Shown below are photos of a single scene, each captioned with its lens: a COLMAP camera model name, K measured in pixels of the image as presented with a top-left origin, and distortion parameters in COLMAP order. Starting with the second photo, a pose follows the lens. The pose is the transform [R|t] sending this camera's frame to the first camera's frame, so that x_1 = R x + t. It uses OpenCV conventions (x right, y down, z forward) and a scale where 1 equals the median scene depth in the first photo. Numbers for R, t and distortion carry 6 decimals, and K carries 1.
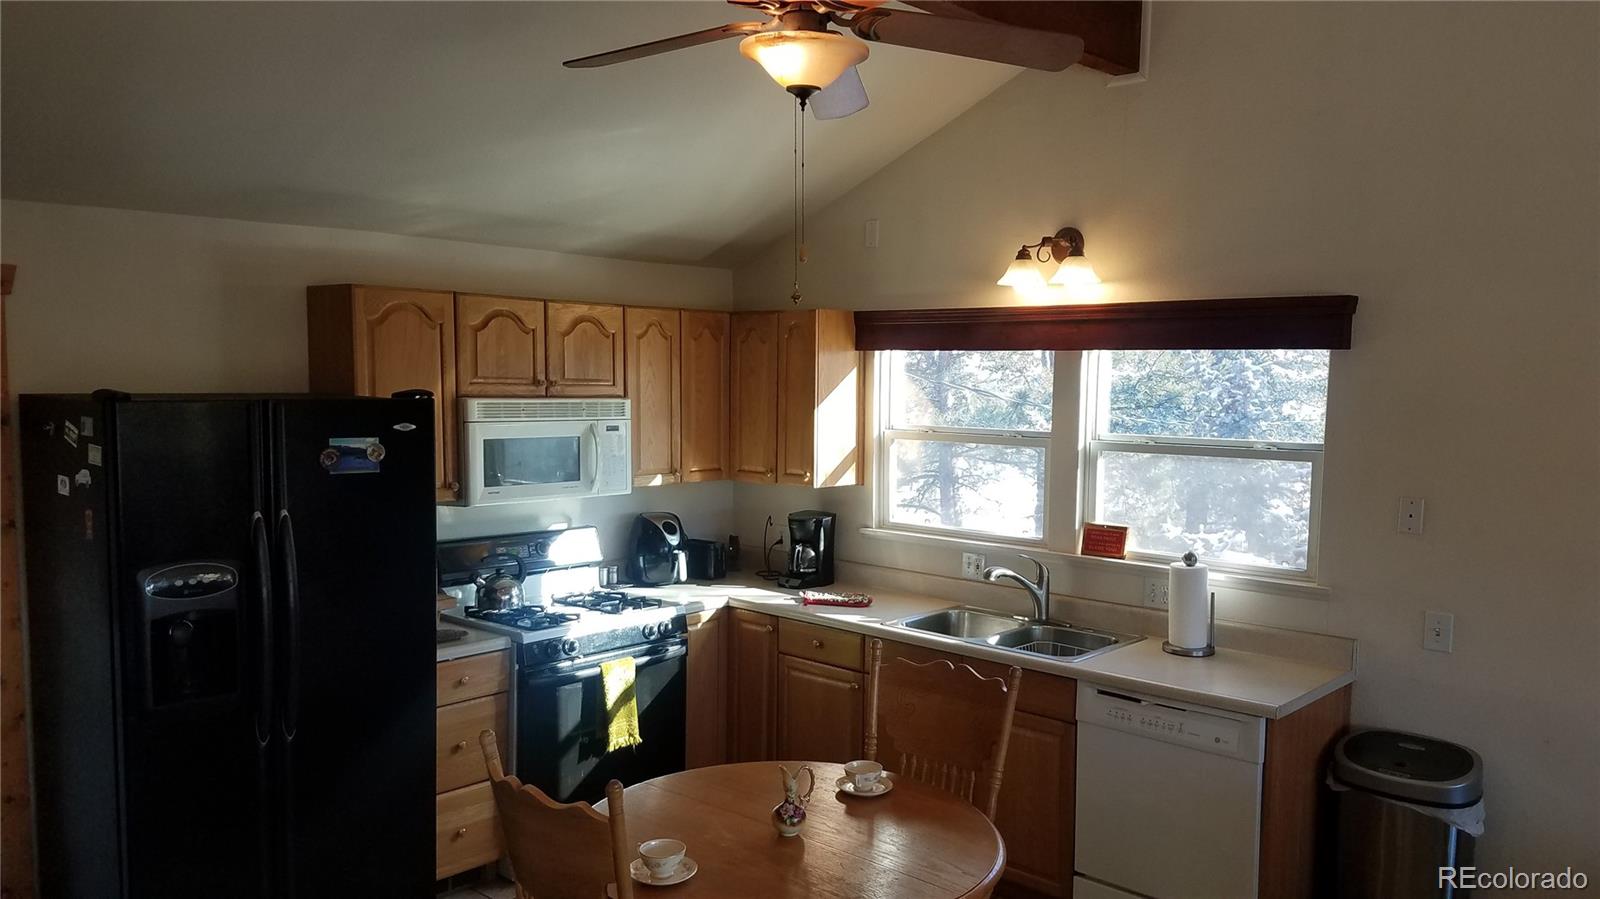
lens RADIAL K [[1167.4, 0, 800.7], [0, 1167.4, 482.8], [0, 0, 1]] dist [0.066560, -0.001950]
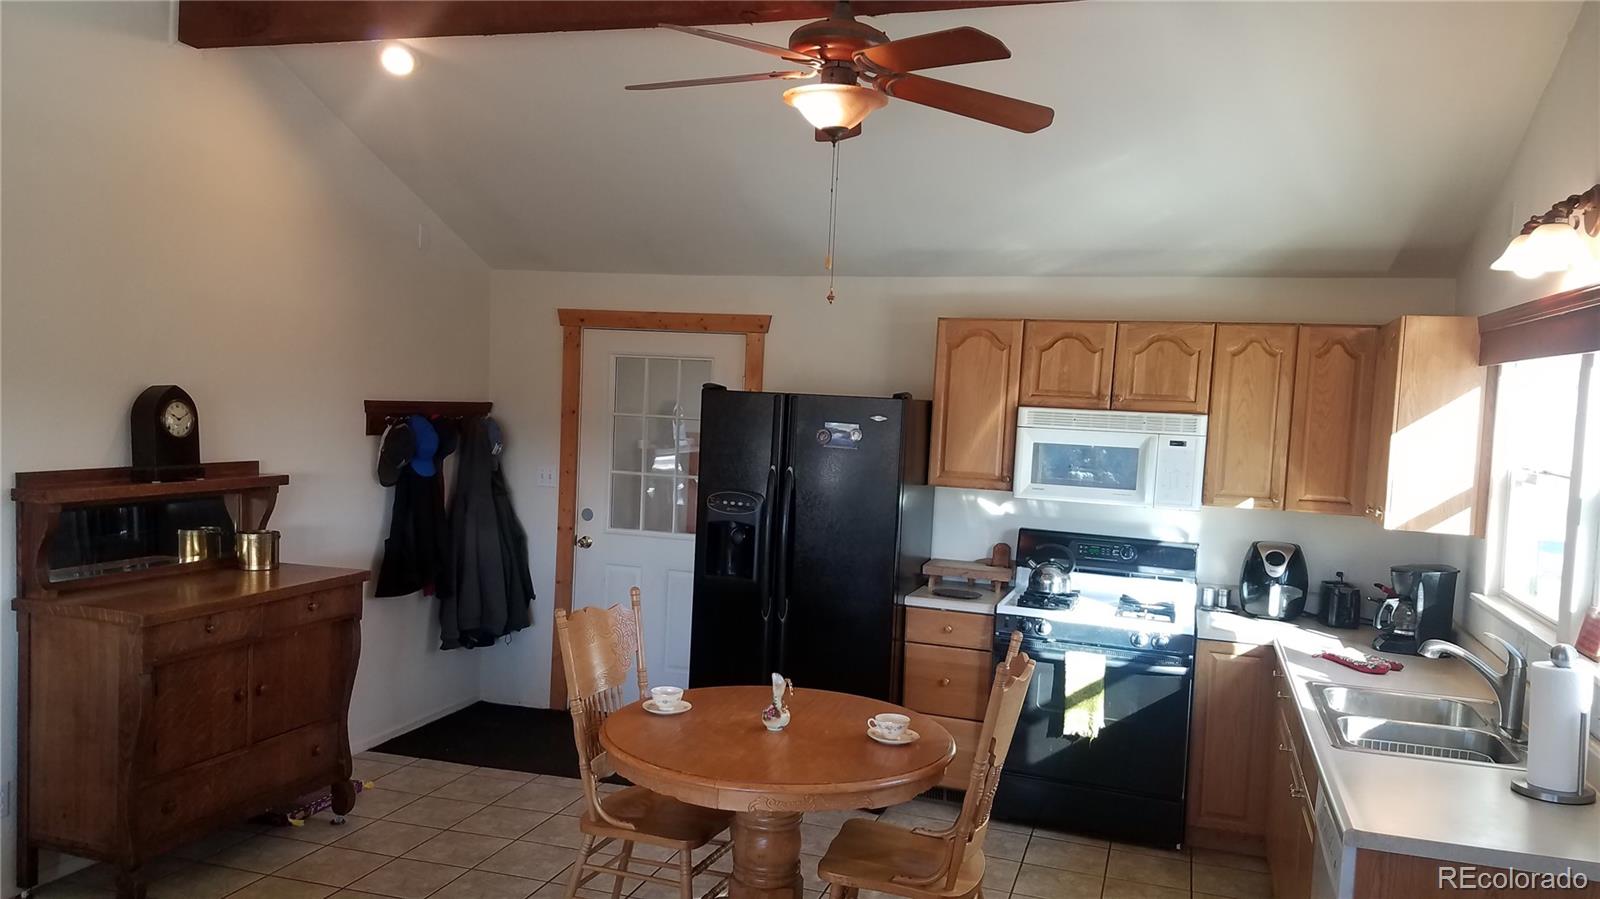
lens RADIAL K [[1167.4, 0, 800.7], [0, 1167.4, 482.8], [0, 0, 1]] dist [0.066560, -0.001950]
pose [[0.377725, 0.065628, -0.923589, 0.660424], [-0.126381, 0.991804, 0.018788, 0.009471], [0.917252, 0.109628, 0.382924, 0.310555]]
